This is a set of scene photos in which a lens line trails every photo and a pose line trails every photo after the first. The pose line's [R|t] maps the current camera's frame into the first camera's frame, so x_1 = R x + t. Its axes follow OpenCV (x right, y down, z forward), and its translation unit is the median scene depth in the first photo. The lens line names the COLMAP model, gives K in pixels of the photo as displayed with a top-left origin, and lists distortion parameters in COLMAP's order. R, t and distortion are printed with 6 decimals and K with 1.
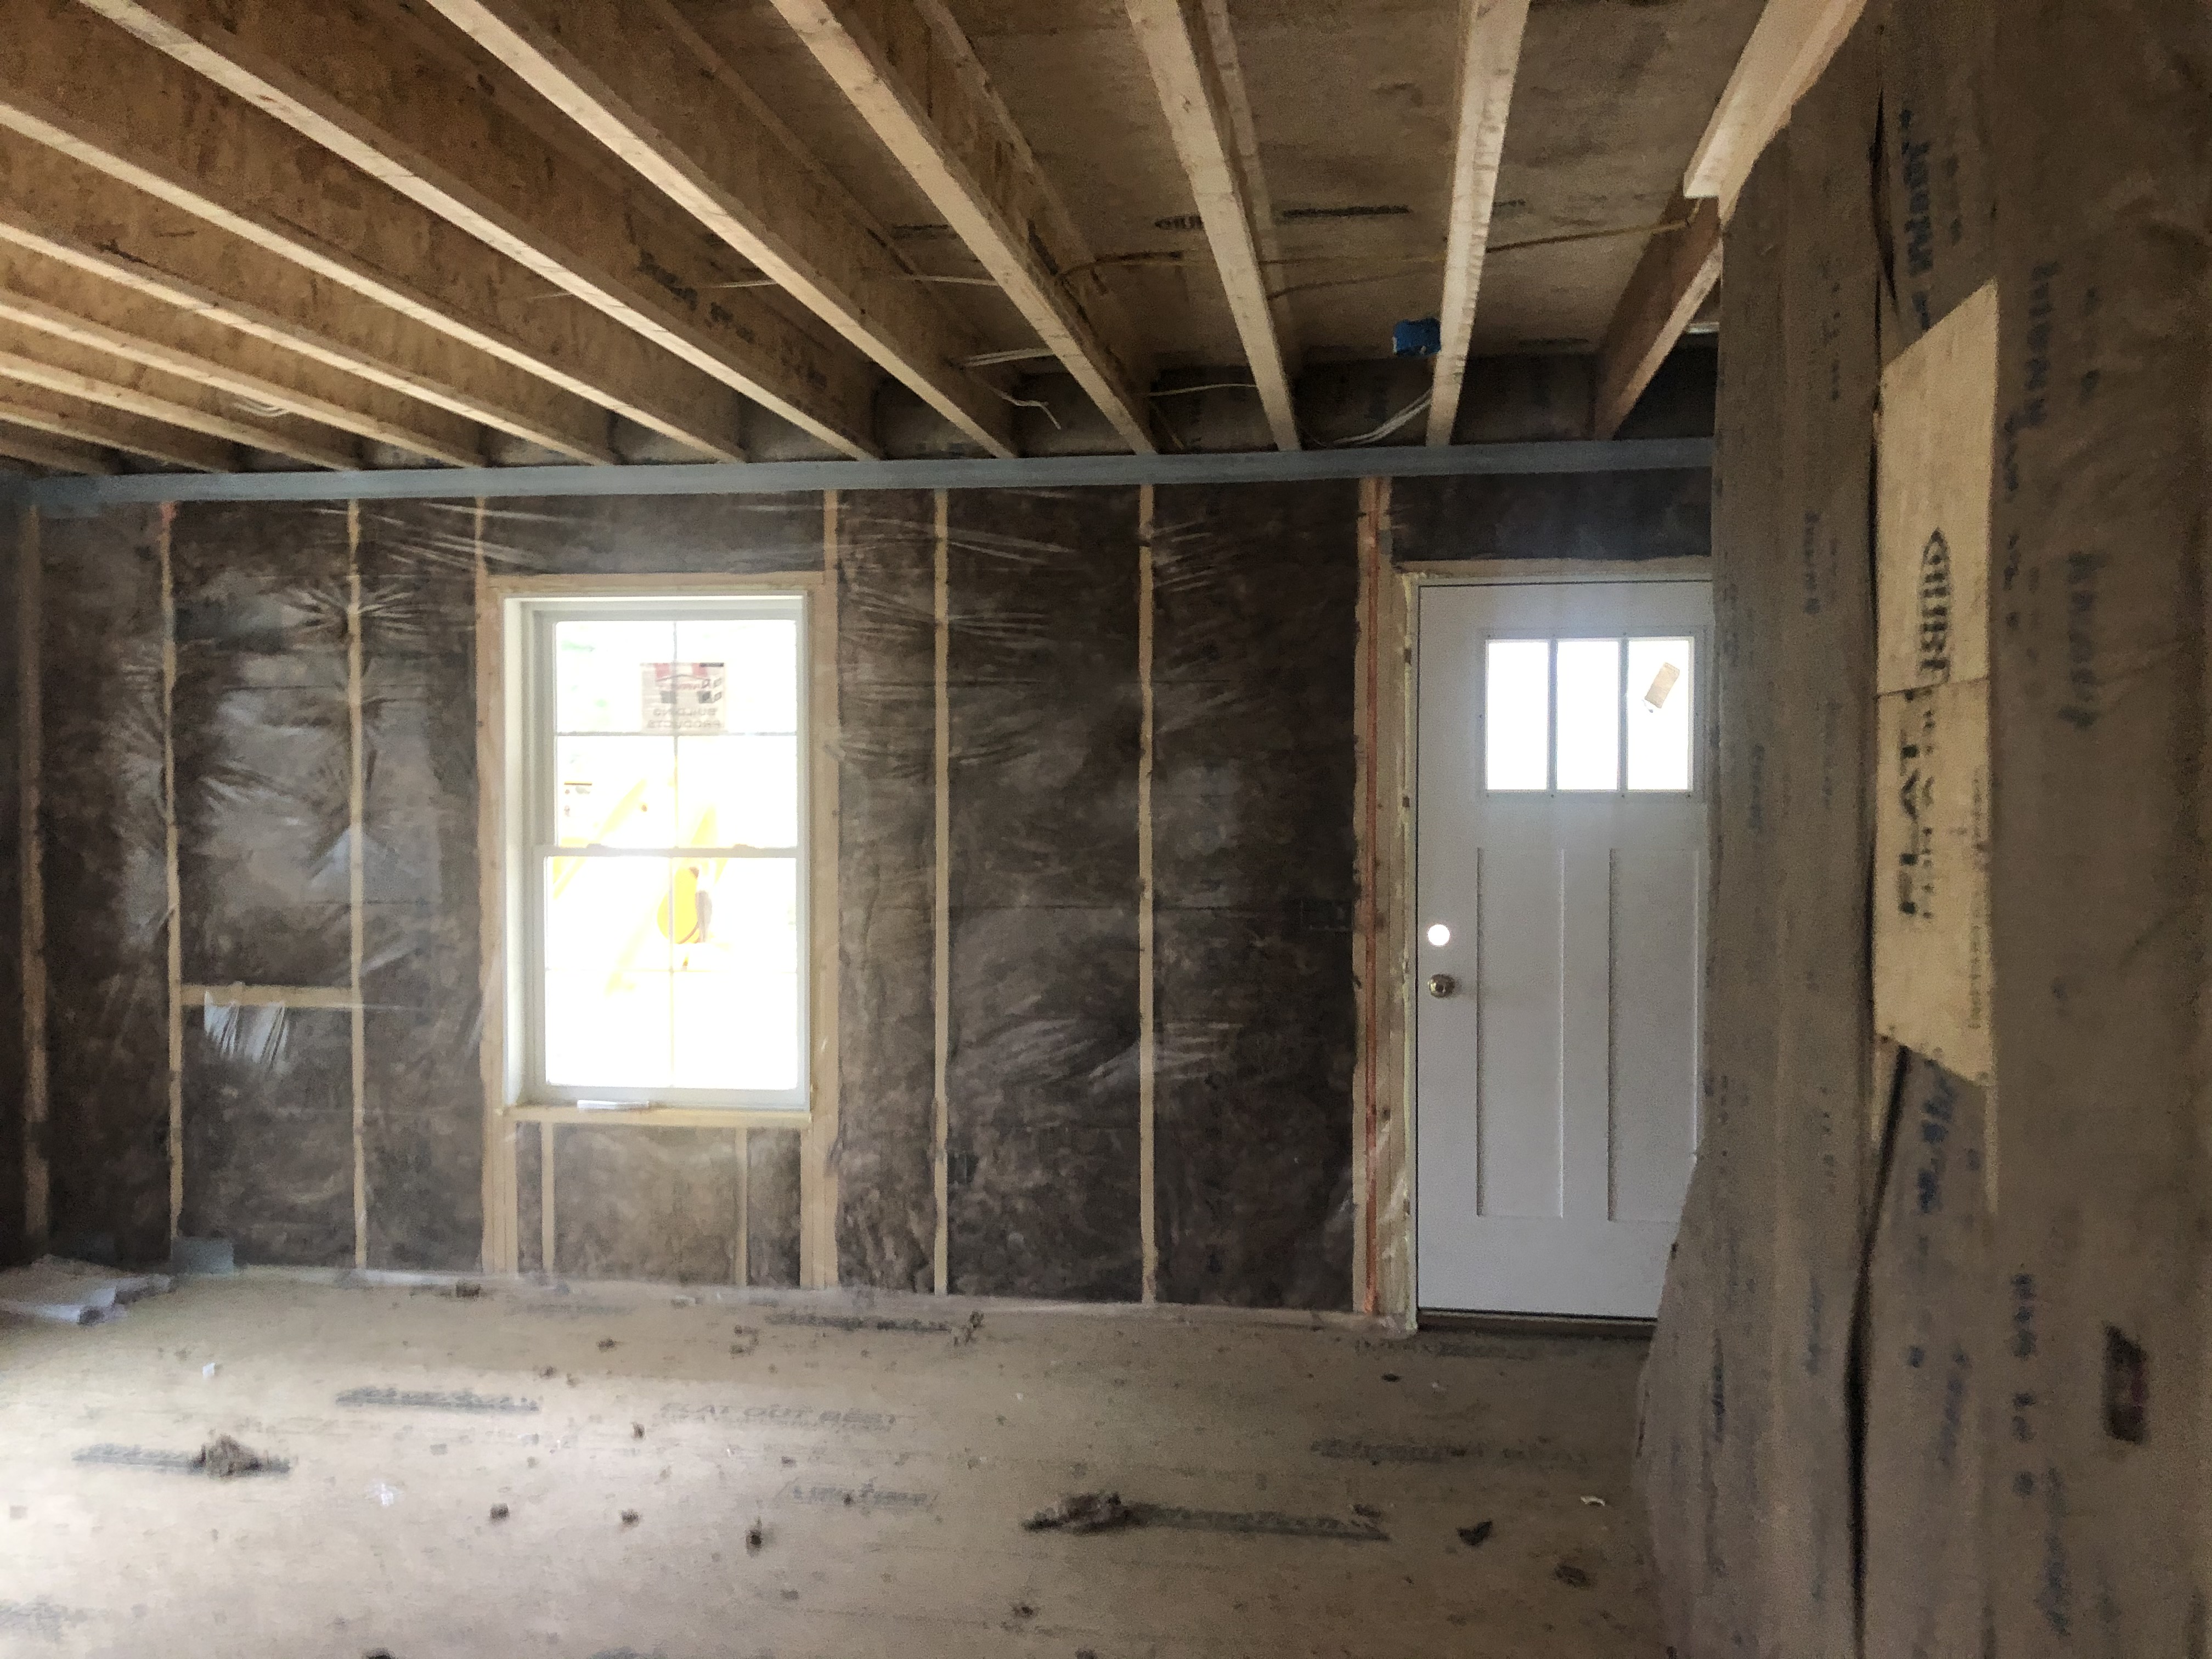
lens RADIAL K [[1805.8, 0, 1115.6], [0, 1805.8, 809.0], [0, 0, 1]] dist [0.033501, -0.011196]
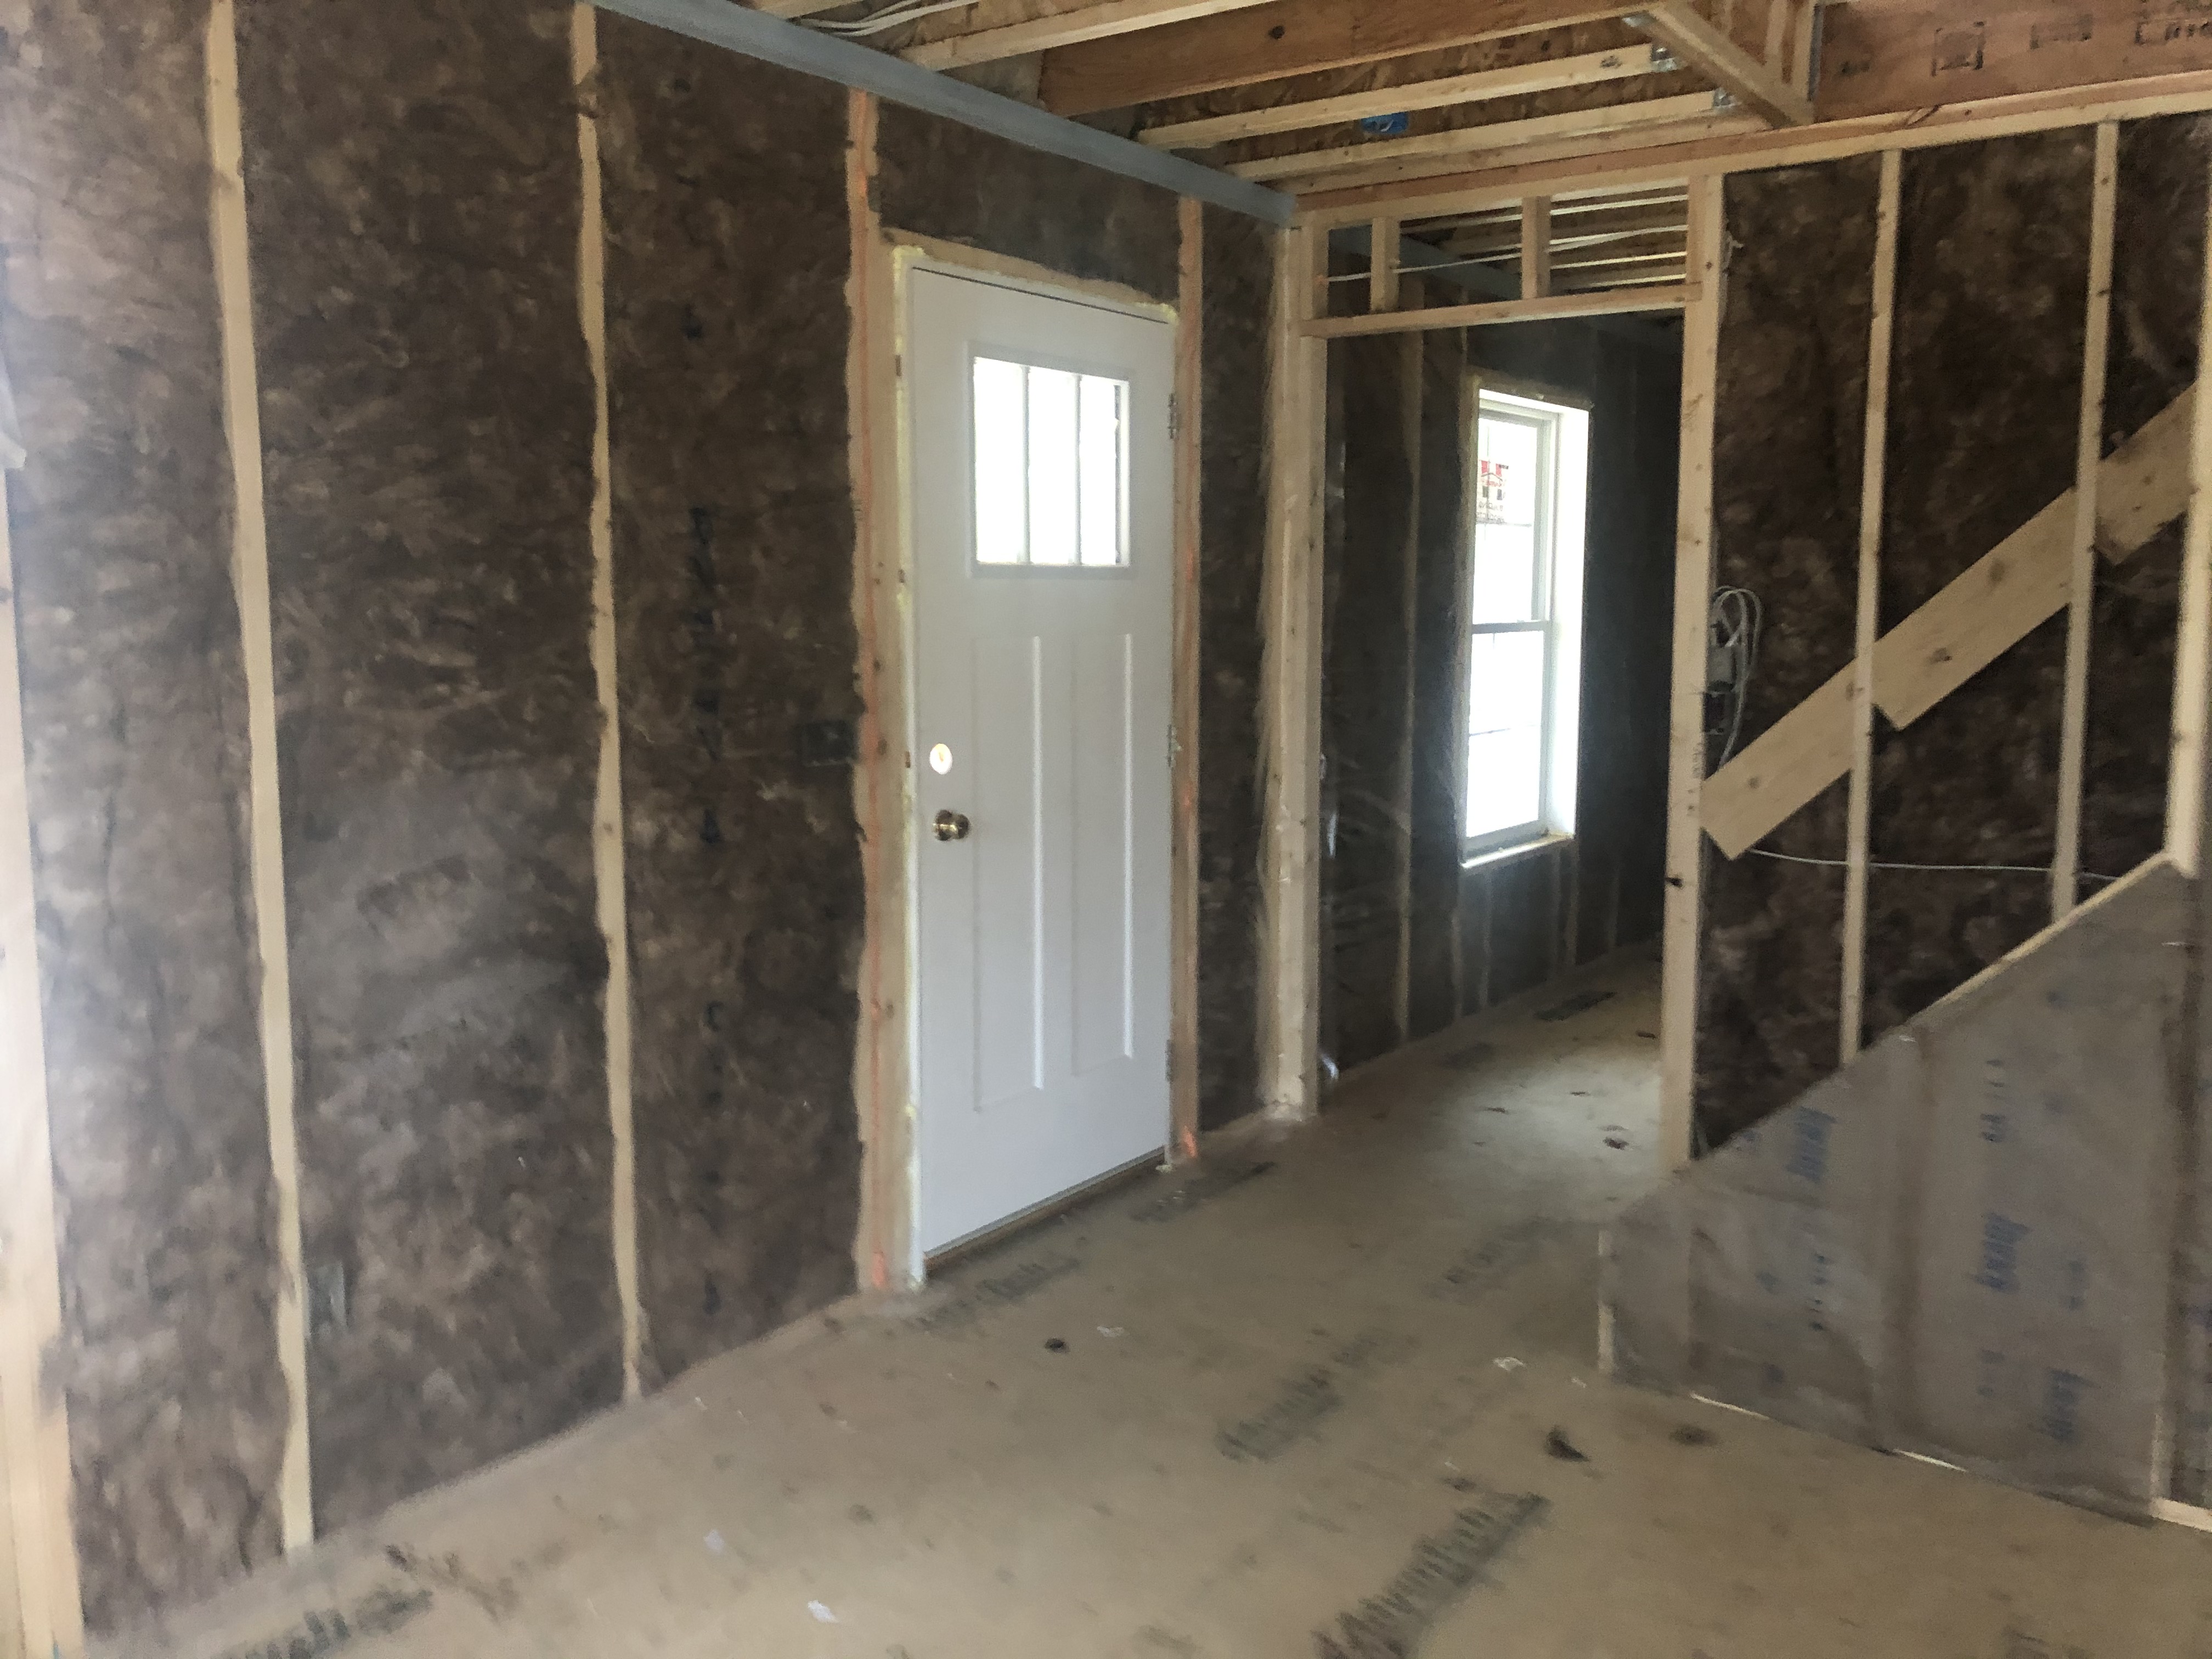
lens RADIAL K [[1805.8, 0, 1115.6], [0, 1805.8, 809.0], [0, 0, 1]] dist [0.033501, -0.011196]
pose [[0.459673, -0.104412, 0.881929, -0.428531], [0.021281, 0.994075, 0.106597, 0.012730], [-0.887833, -0.030231, 0.459172, 0.582912]]
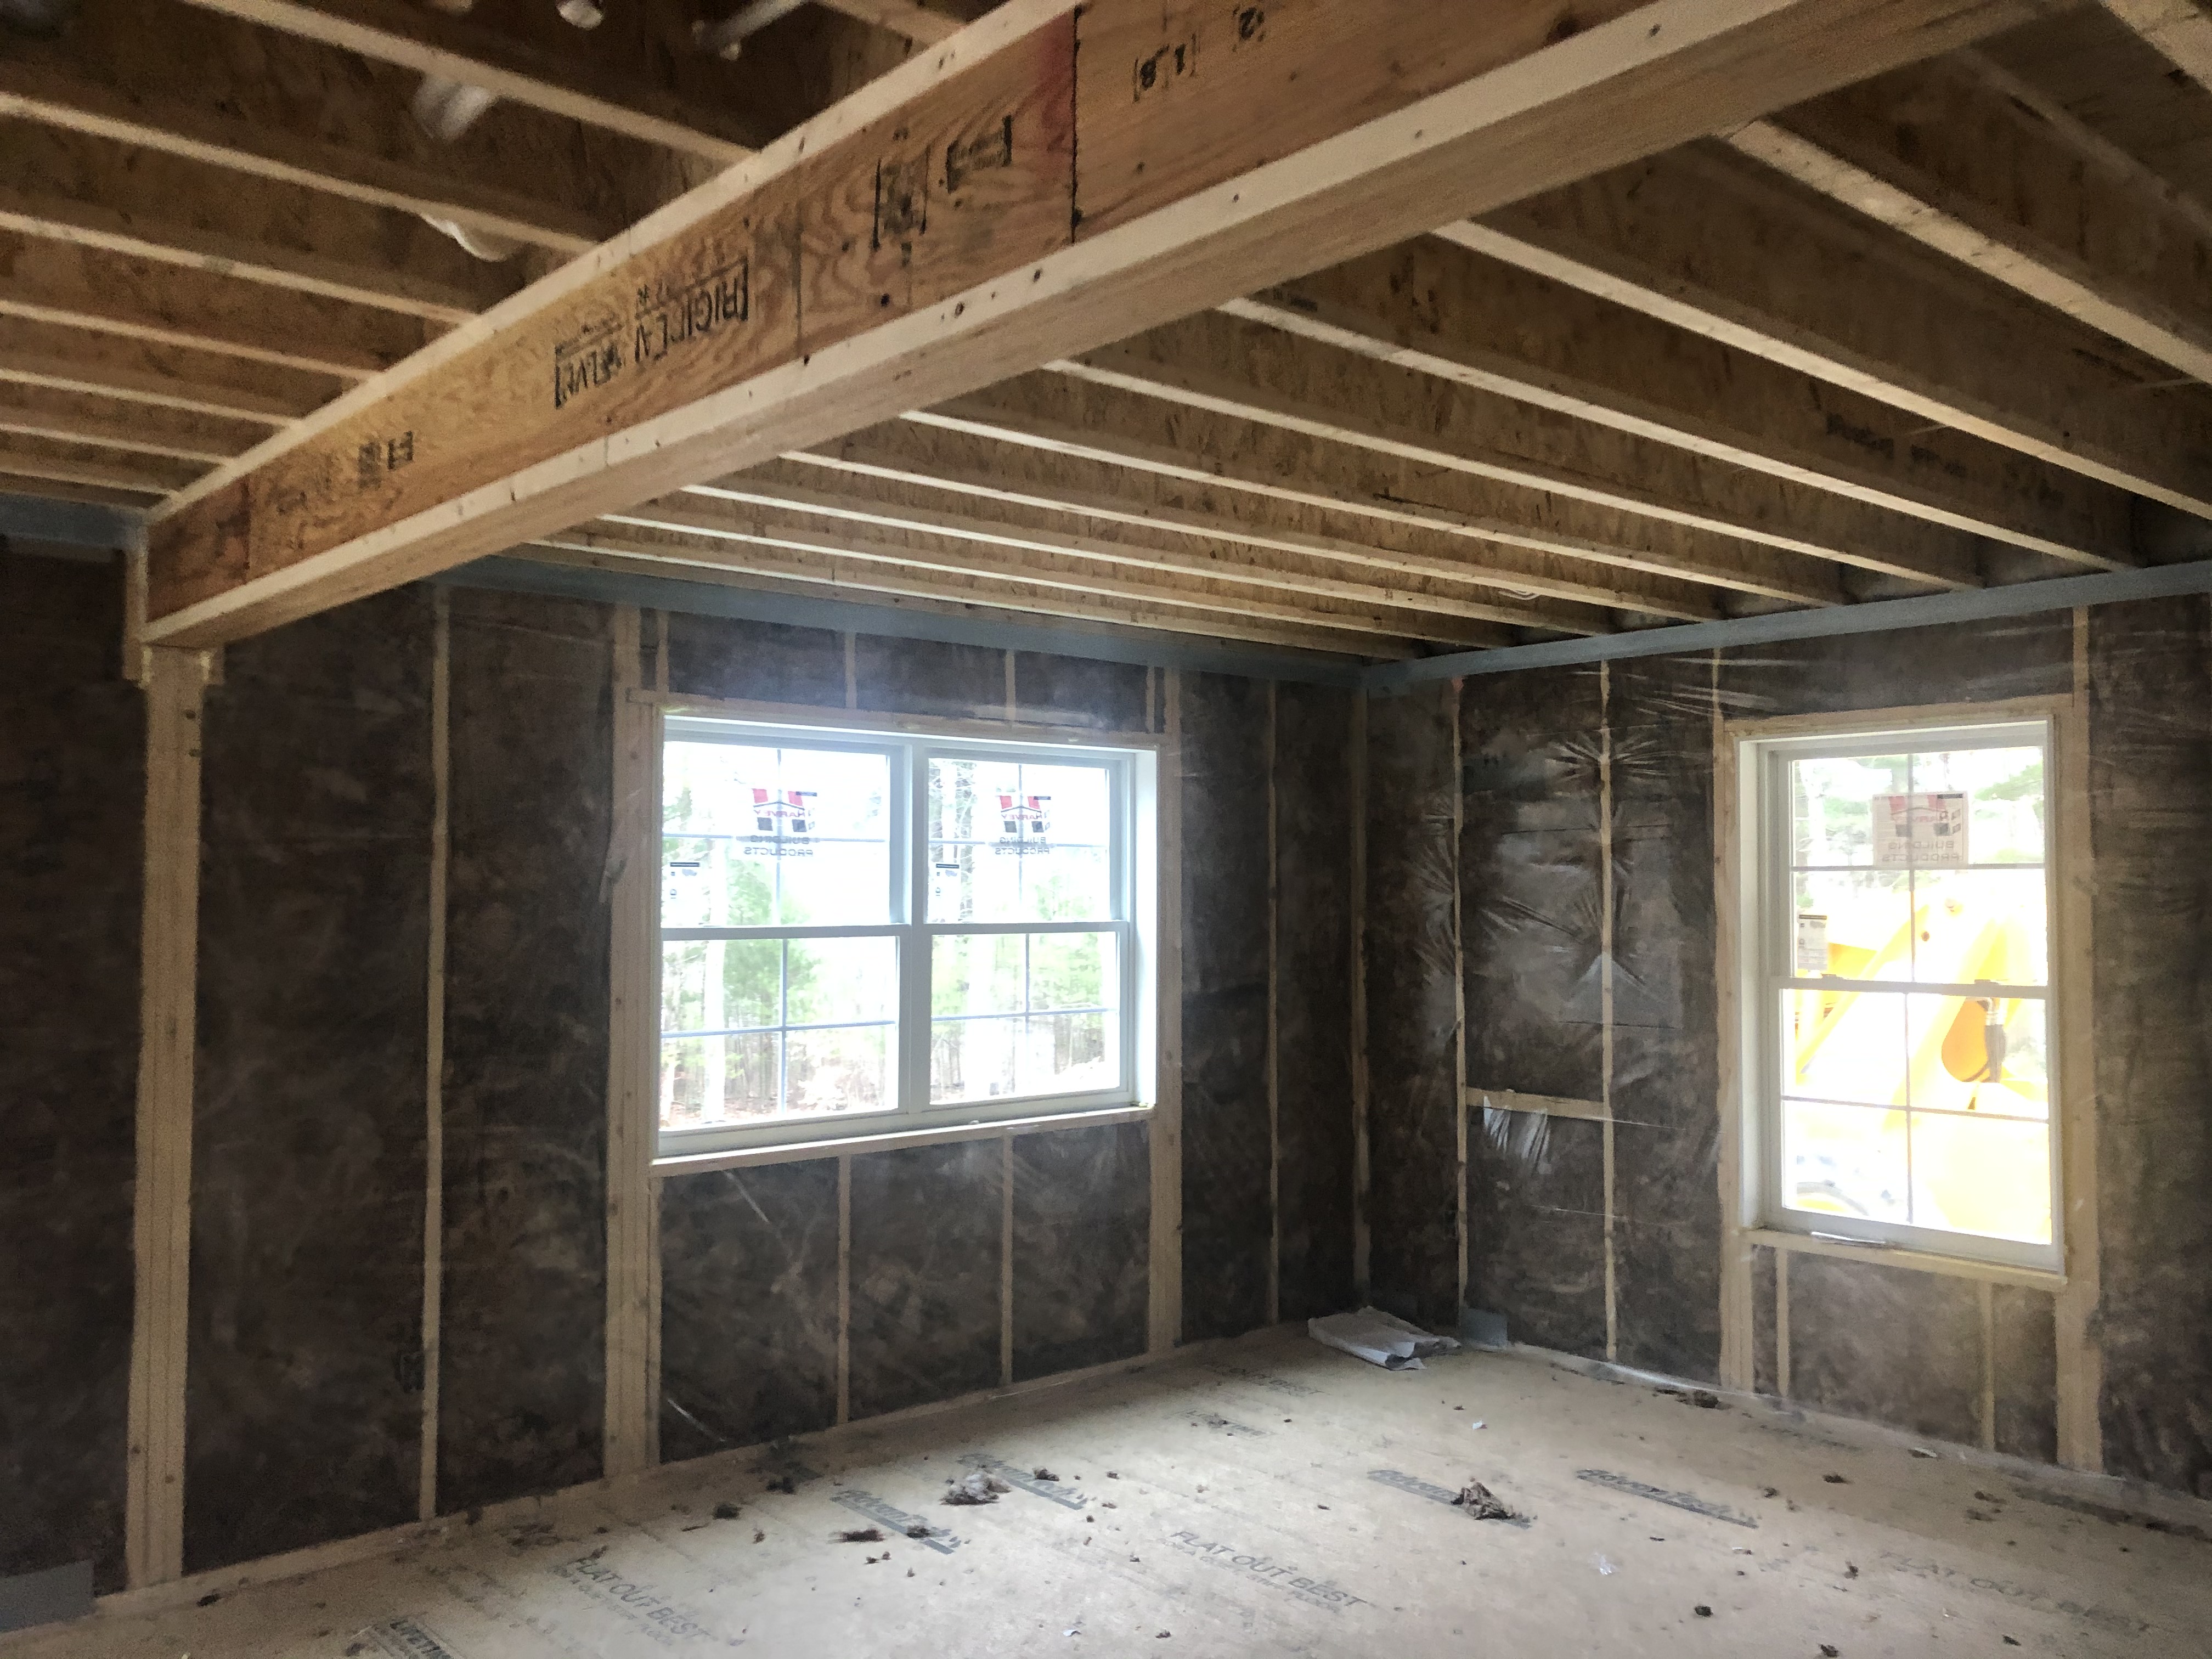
lens RADIAL K [[1810.0, 0, 1103.2], [0, 1810.0, 799.9], [0, 0, 1]] dist [-0.001515, -0.010966]
pose [[0.756635, -0.032261, -0.653041, 0.072979], [-0.013271, 0.997818, -0.064670, -0.009170], [0.653703, 0.057598, 0.754556, -0.037150]]
